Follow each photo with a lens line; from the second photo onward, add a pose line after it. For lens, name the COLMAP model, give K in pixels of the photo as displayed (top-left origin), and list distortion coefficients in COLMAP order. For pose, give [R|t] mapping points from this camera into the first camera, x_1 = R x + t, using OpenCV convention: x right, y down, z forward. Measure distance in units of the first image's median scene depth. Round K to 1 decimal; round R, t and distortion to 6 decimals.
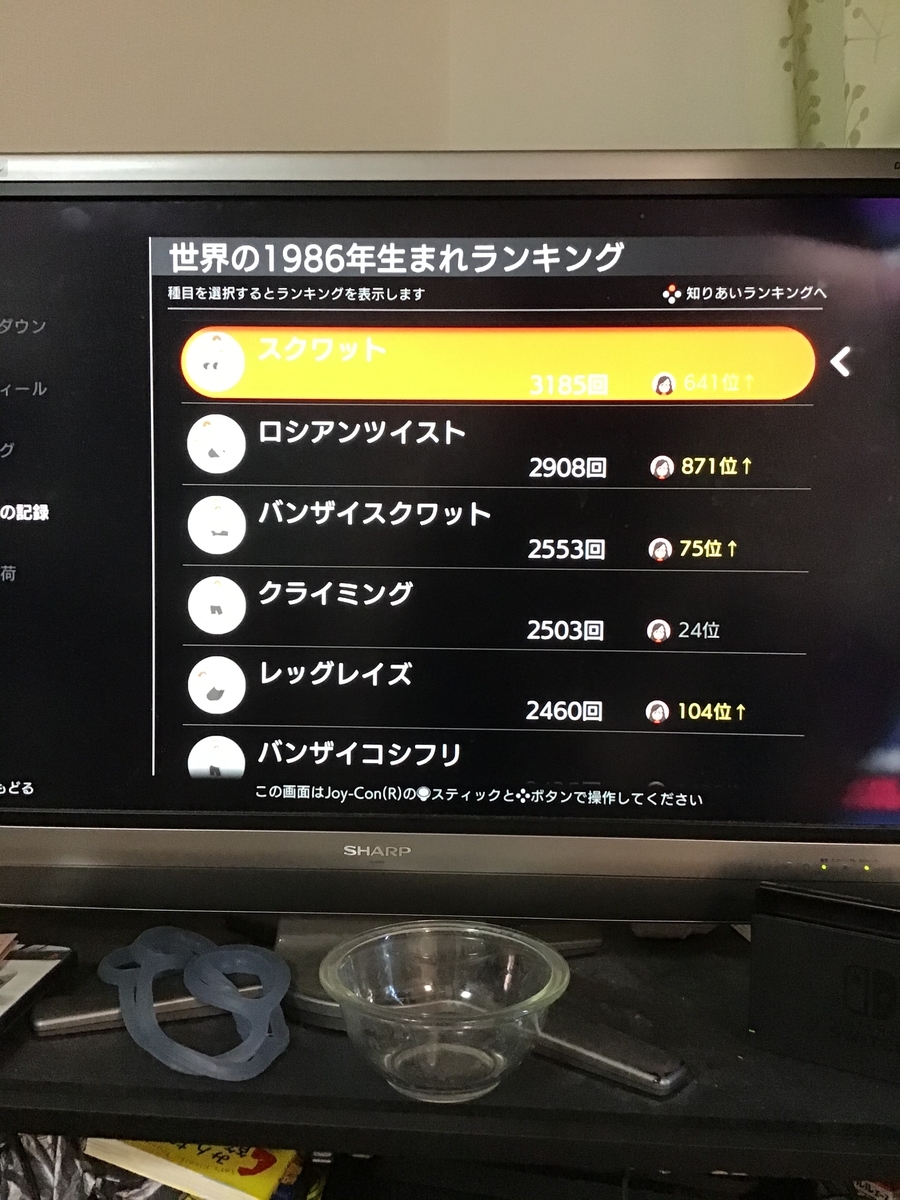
lens RADIAL K [[1295.0, 0, 447.1], [0, 1295.0, 613.2], [0, 0, 1]] dist [0.158976, -0.534584]
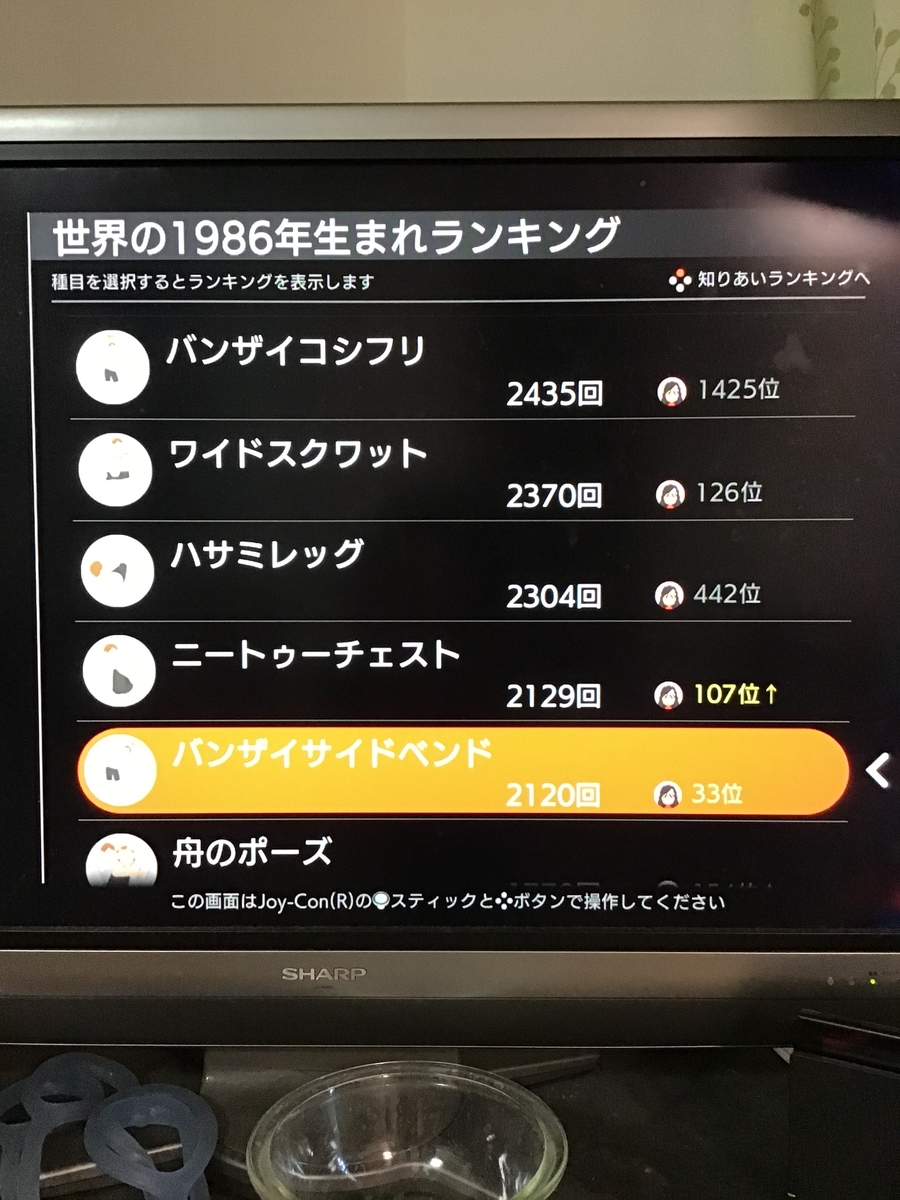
lens RADIAL K [[1295.0, 0, 447.1], [0, 1295.0, 613.2], [0, 0, 1]] dist [0.158976, -0.534584]
pose [[0.999251, -0.013900, 0.036110, -0.003905], [0.013830, 0.999902, 0.002188, -0.041292], [-0.036137, -0.001687, 0.999345, 0.193101]]
